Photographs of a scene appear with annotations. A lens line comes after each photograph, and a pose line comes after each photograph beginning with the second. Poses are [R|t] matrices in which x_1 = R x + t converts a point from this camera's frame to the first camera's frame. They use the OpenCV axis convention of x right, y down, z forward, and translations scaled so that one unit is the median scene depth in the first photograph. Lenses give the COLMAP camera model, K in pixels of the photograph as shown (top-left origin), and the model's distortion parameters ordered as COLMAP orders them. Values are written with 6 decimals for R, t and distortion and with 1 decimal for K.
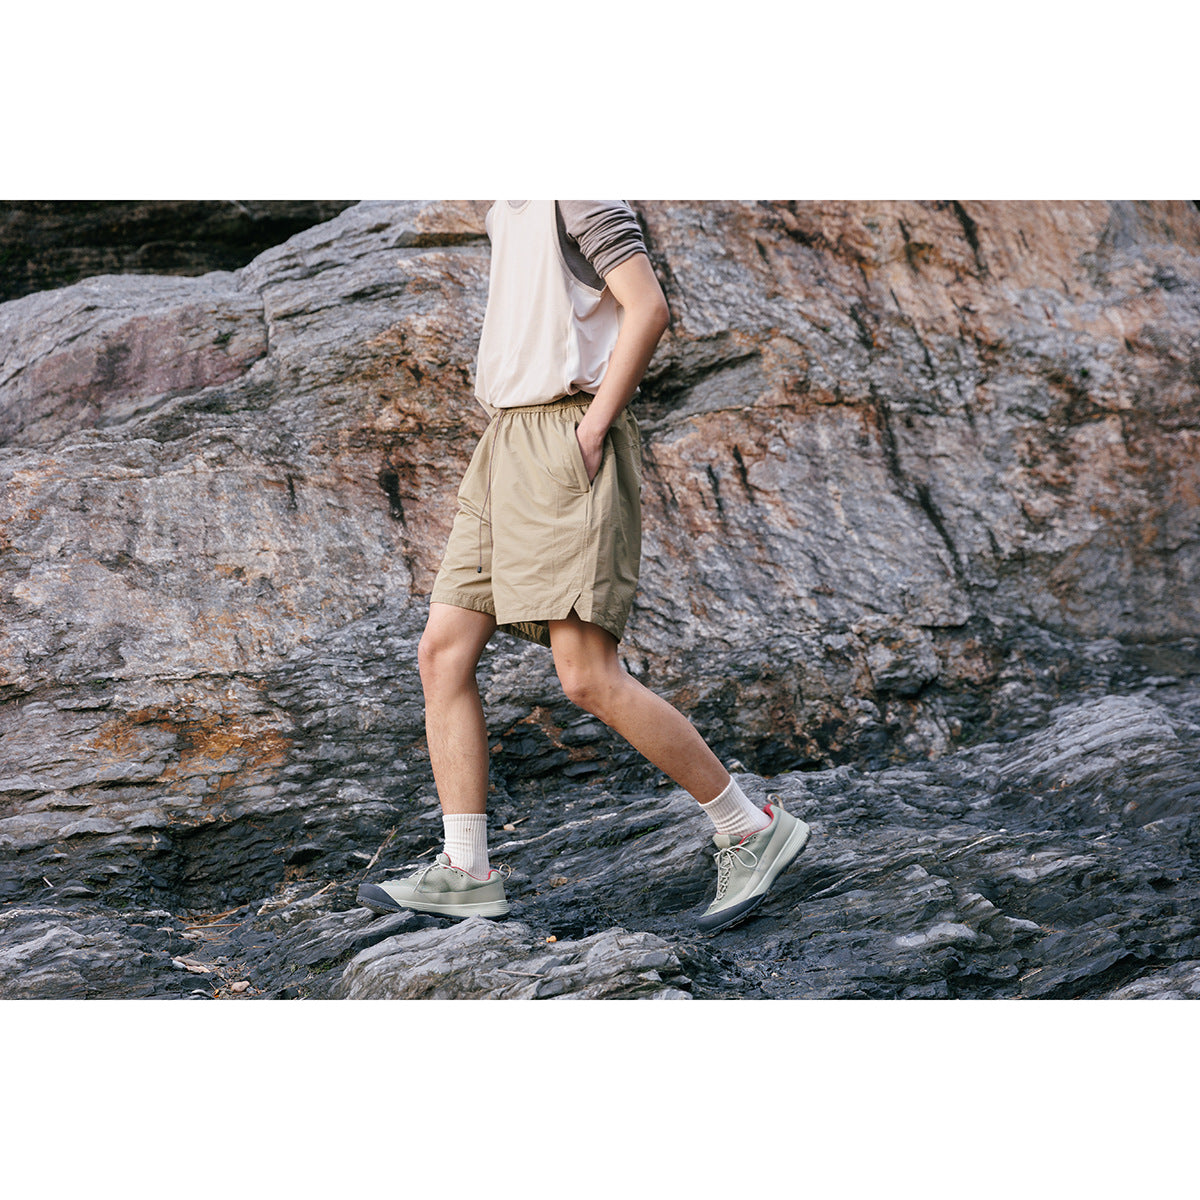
lens RADIAL K [[2271.0, 0, 584.4], [0, 2271.0, 621.2], [0, 0, 1]] dist [0.005617, 0.000000]
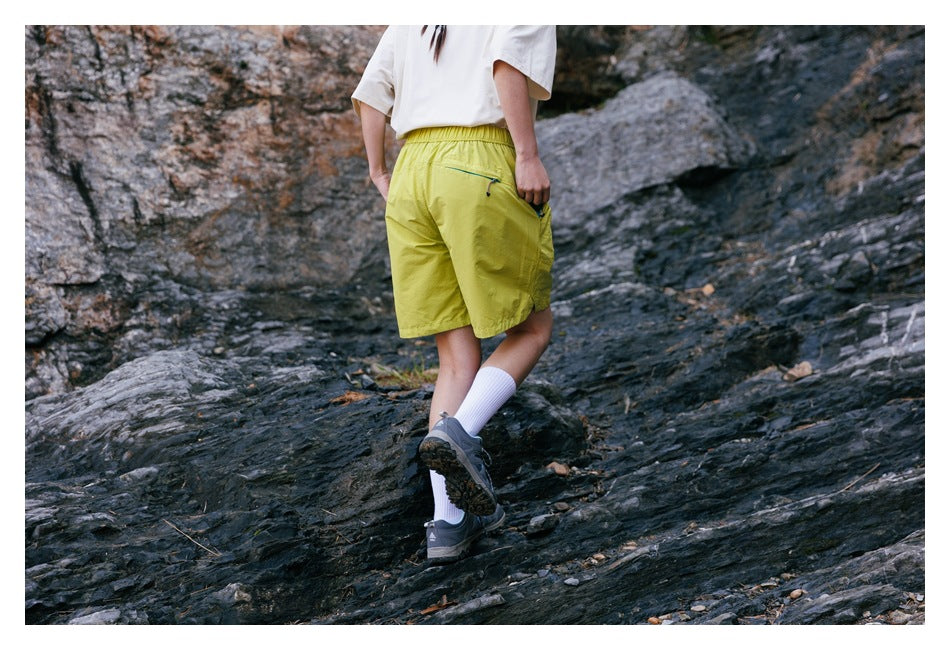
lens RADIAL K [[1703.6, 0, 484.2], [0, 1703.6, 325.9], [0, 0, 1]] dist [-0.001989, 0.000000]
pose [[0.985205, -0.014142, 0.170793, 0.214197], [0.002735, 0.997760, 0.066841, -0.034541], [-0.171356, -0.065385, 0.983037, 0.081434]]
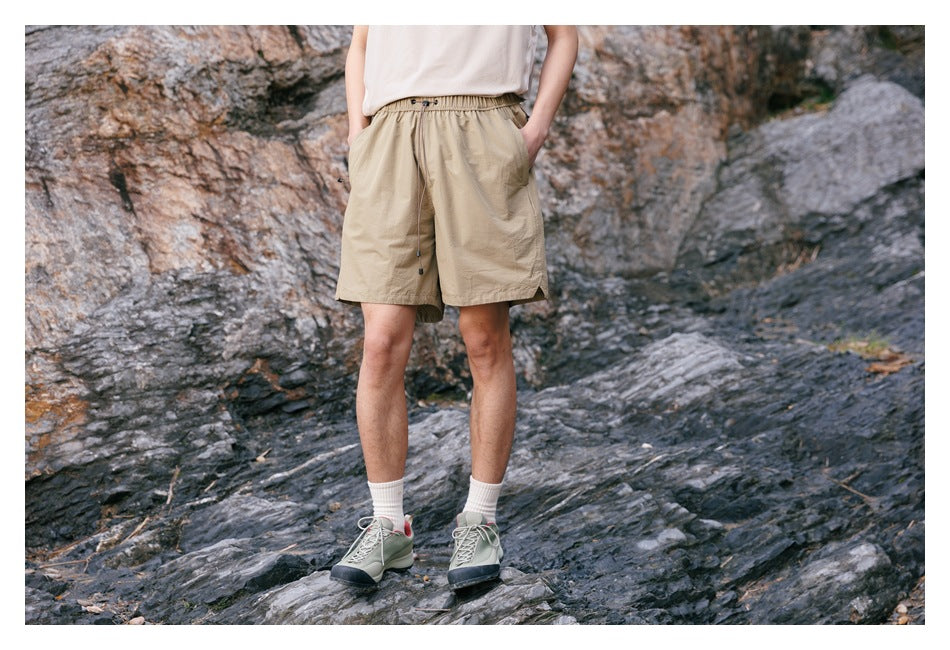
lens RADIAL K [[1703.6, 0, 484.6], [0, 1703.6, 342.8], [0, 0, 1]] dist [-0.001989, 0.000000]
pose [[0.944896, -0.045739, 0.324160, -0.189370], [0.015002, 0.995201, 0.096692, -0.055862], [-0.327027, -0.086501, 0.941048, 0.050299]]
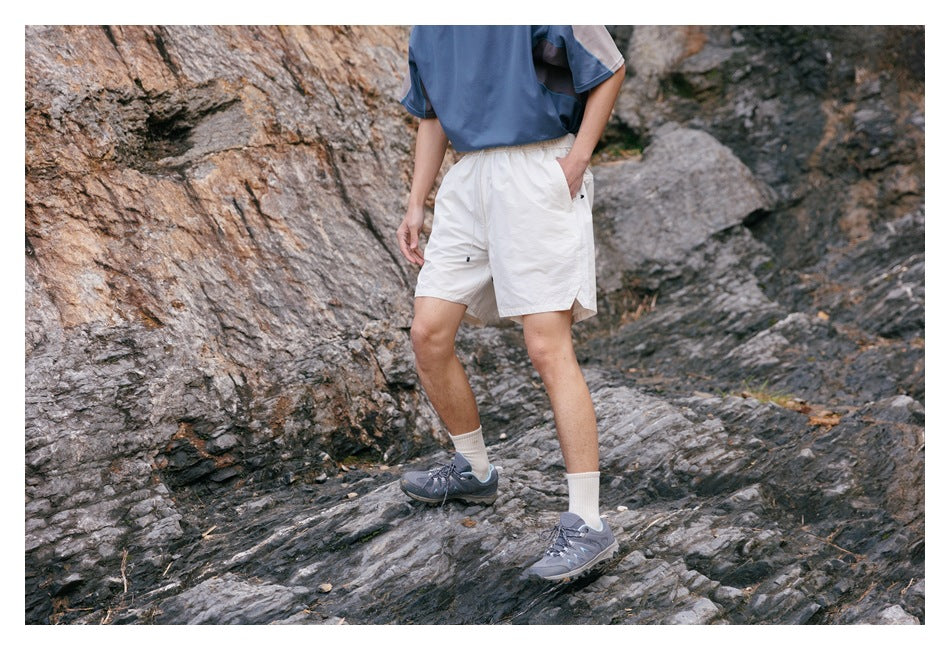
lens RADIAL K [[1703.6, 0, 500.5], [0, 1703.6, 347.7], [0, 0, 1]] dist [-0.001989, 0.000000]
pose [[0.833564, -0.045408, 0.550553, -0.322280], [0.001856, 0.996841, 0.079407, -0.061188], [-0.552419, -0.065169, 0.831015, 0.178515]]
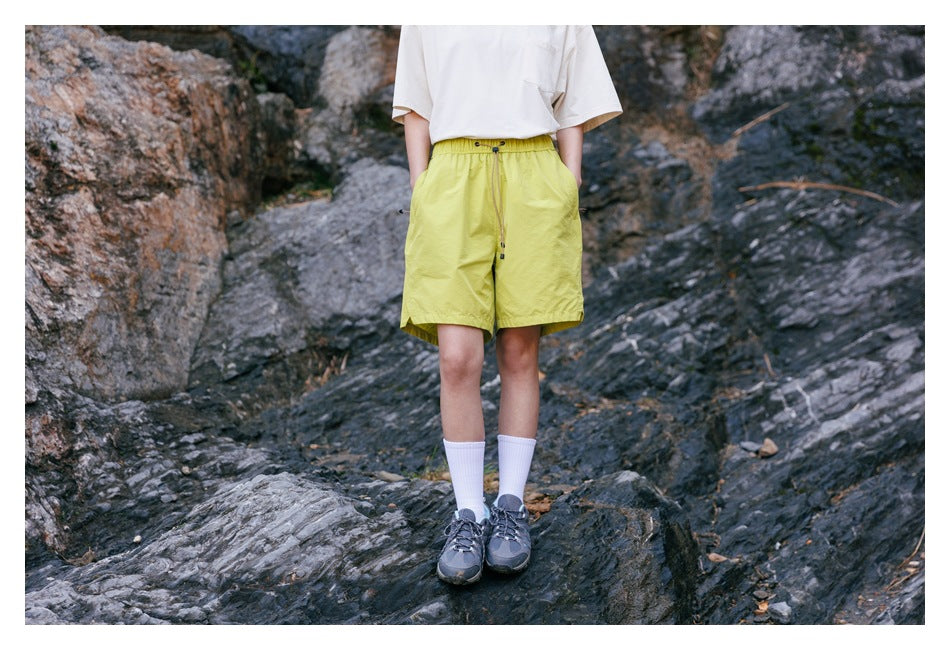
lens RADIAL K [[1703.6, 0, 495.9], [0, 1703.6, 338.4], [0, 0, 1]] dist [-0.001989, 0.000000]
pose [[0.743068, -0.042457, 0.667868, -0.188955], [0.018988, 0.998921, 0.042376, -0.054860], [-0.668947, -0.018807, 0.743072, 0.292492]]
